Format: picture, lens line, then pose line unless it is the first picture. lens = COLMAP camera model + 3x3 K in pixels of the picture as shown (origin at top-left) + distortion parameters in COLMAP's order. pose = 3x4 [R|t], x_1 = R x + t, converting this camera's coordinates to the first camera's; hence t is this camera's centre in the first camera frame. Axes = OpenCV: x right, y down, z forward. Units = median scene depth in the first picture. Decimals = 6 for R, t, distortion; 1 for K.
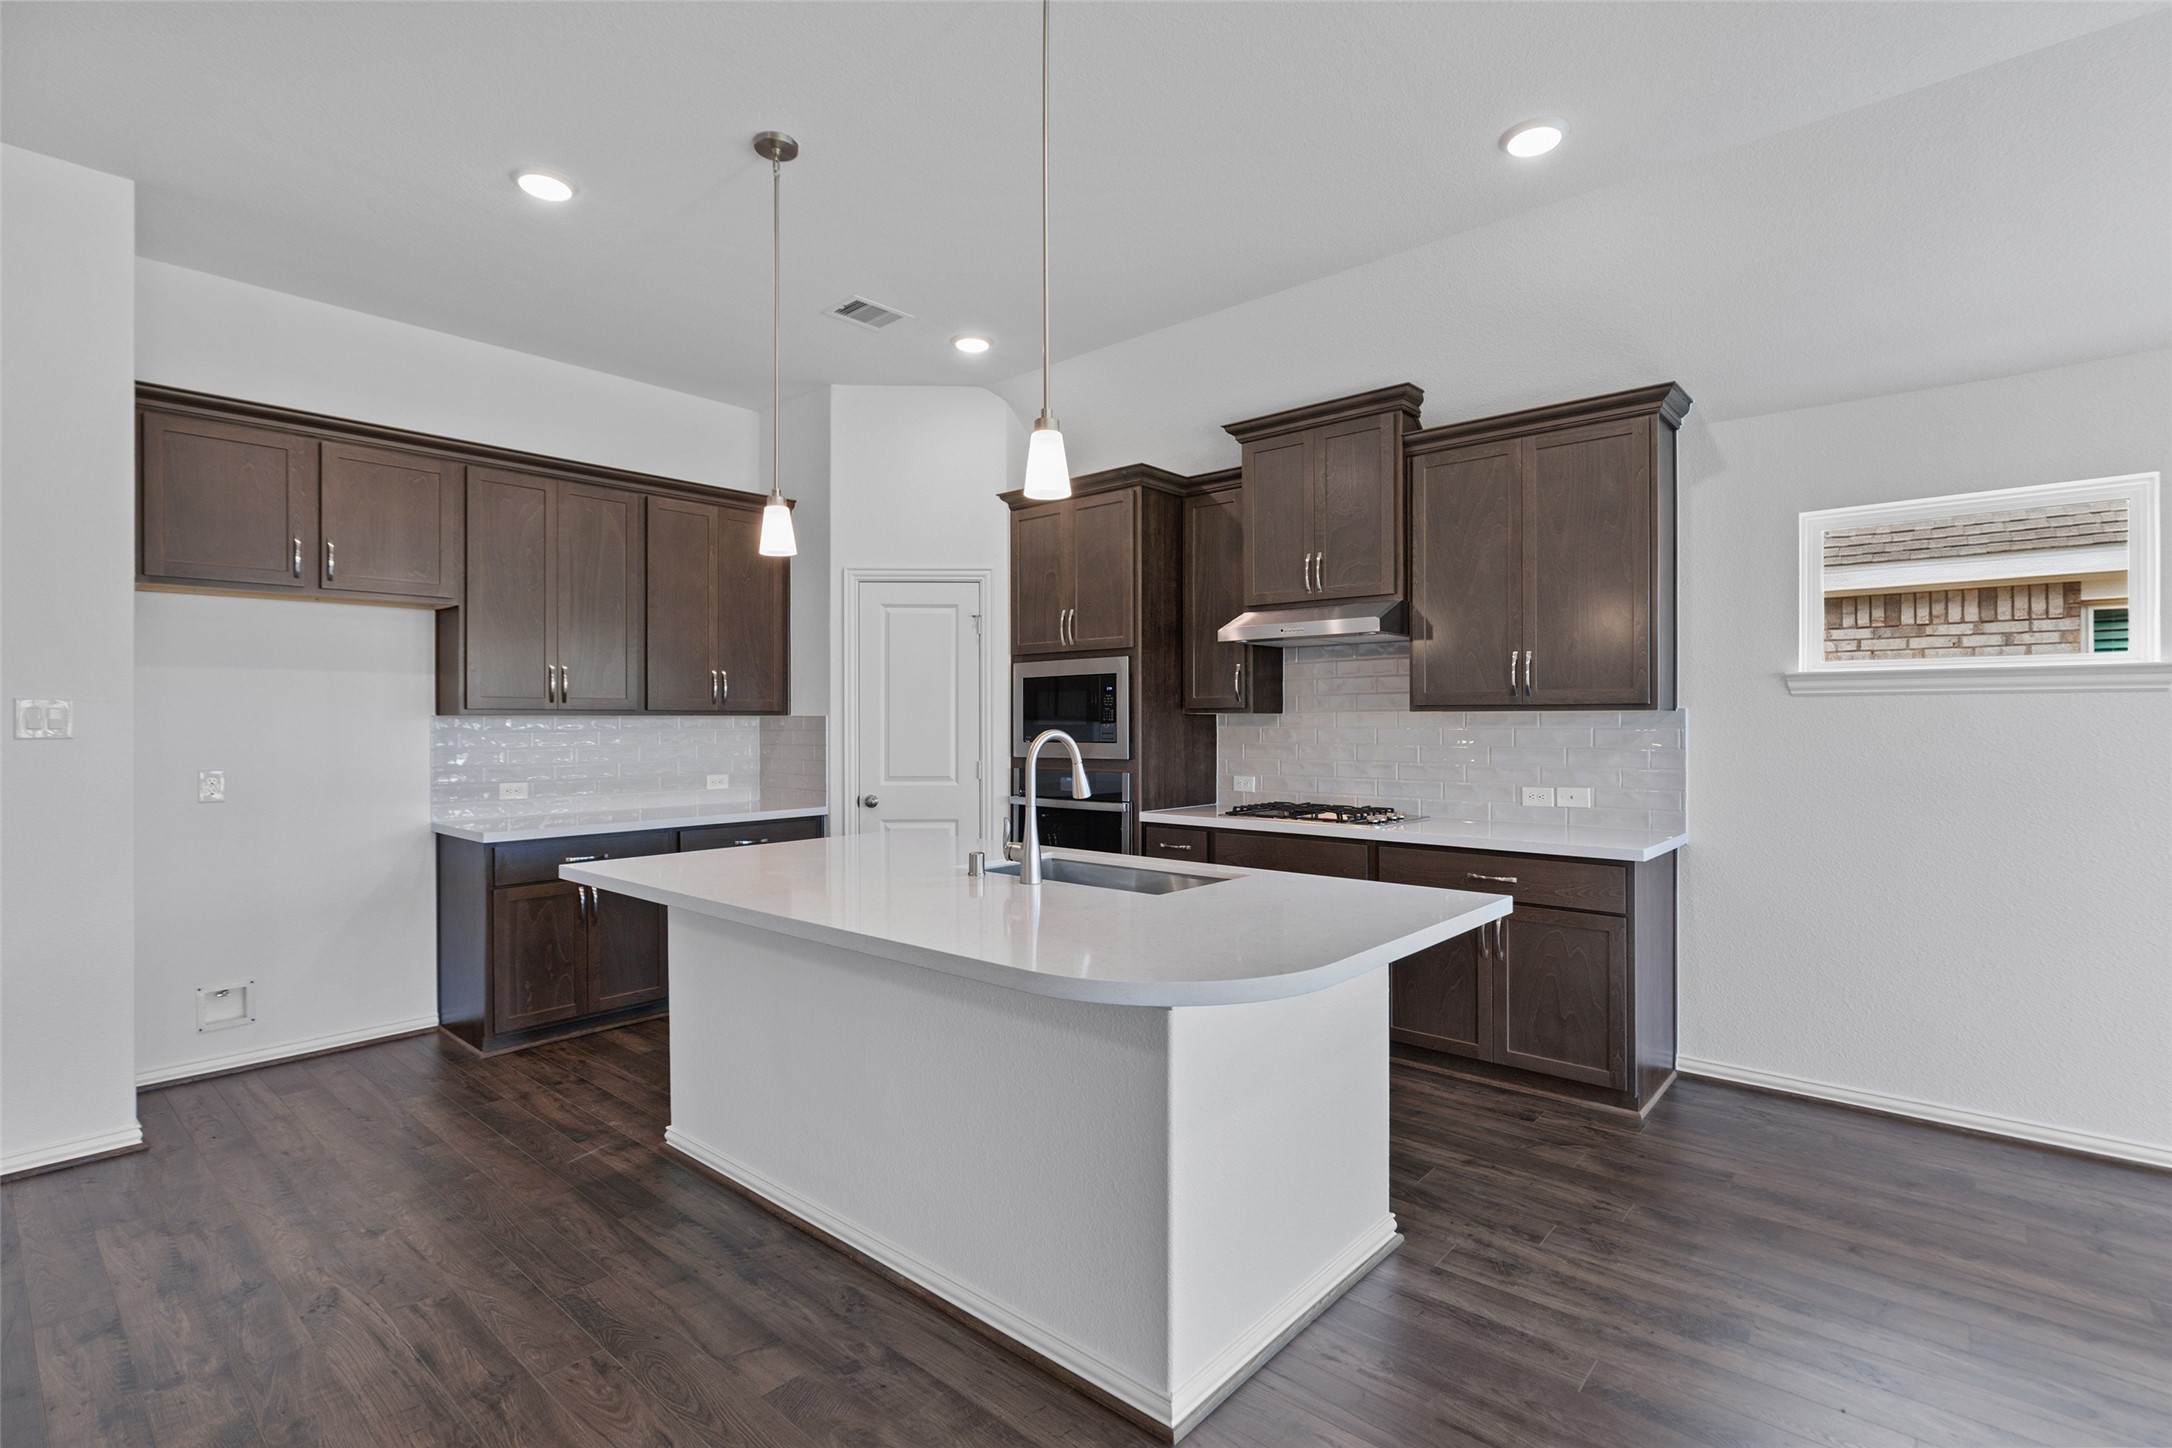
lens RADIAL K [[1017.6, 0, 1093.3], [0, 1017.6, 719.5], [0, 0, 1]] dist [-0.000373, 0.000703]
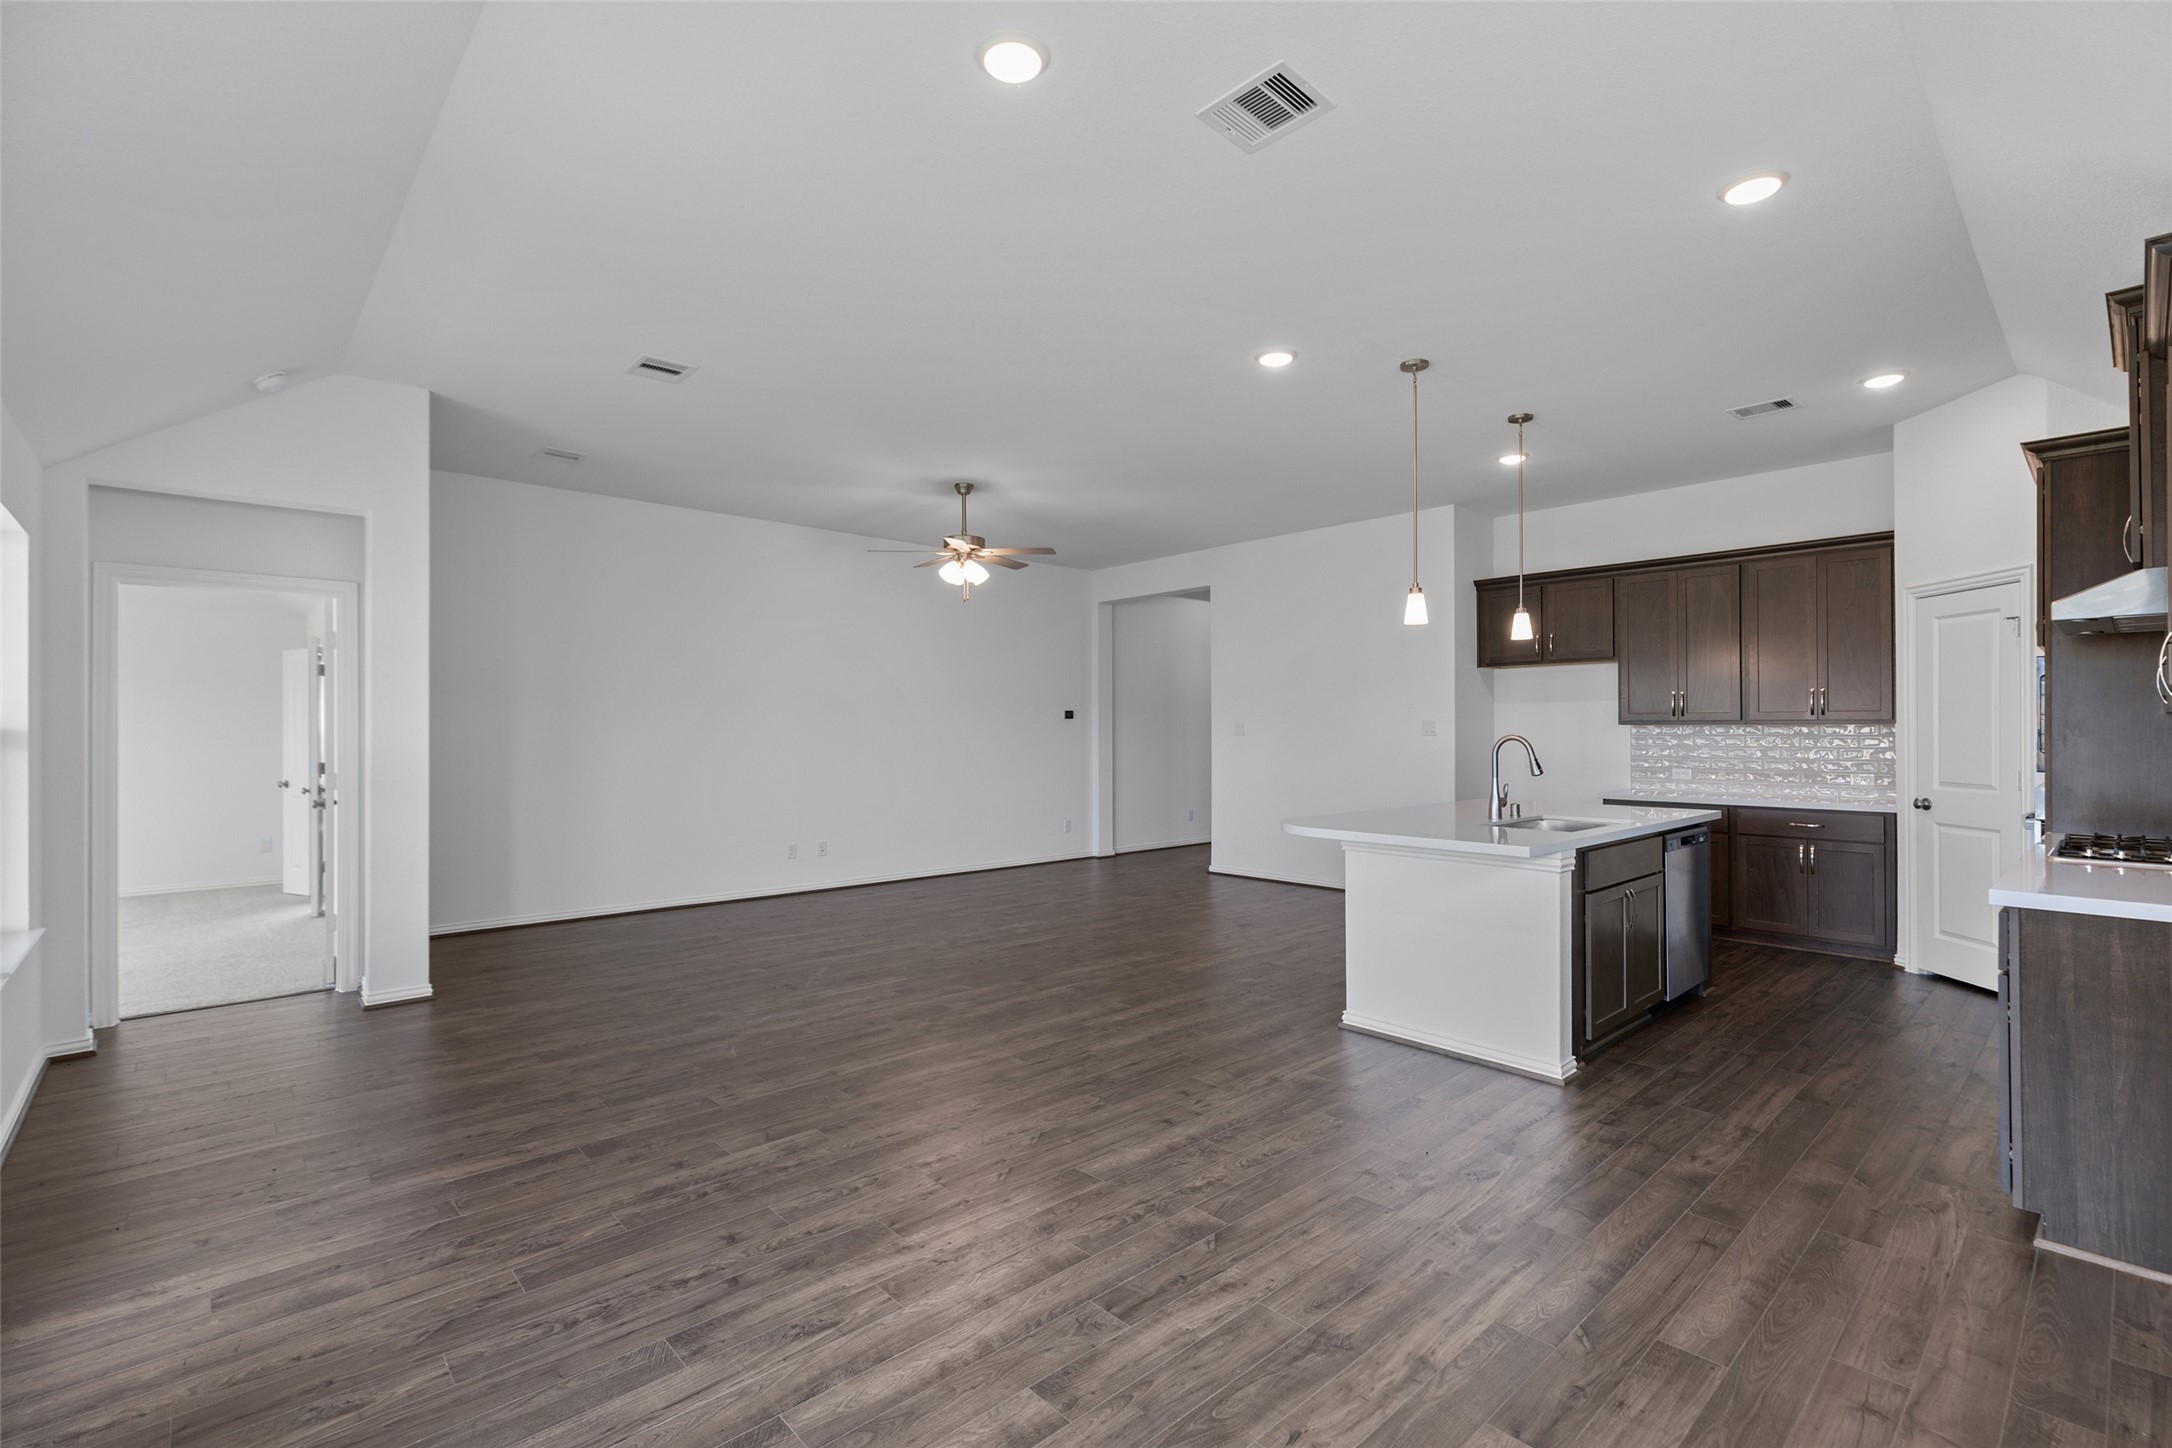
lens RADIAL K [[971.9, 0, 1088.9], [0, 971.9, 725.8], [0, 0, 1]] dist [-0.000150, 0.000012]
pose [[-0.106620, 0.001703, -0.994298, 1.067688], [0.003645, 0.999992, 0.001322, -0.007274], [0.994293, -0.003483, -0.106625, 0.283740]]
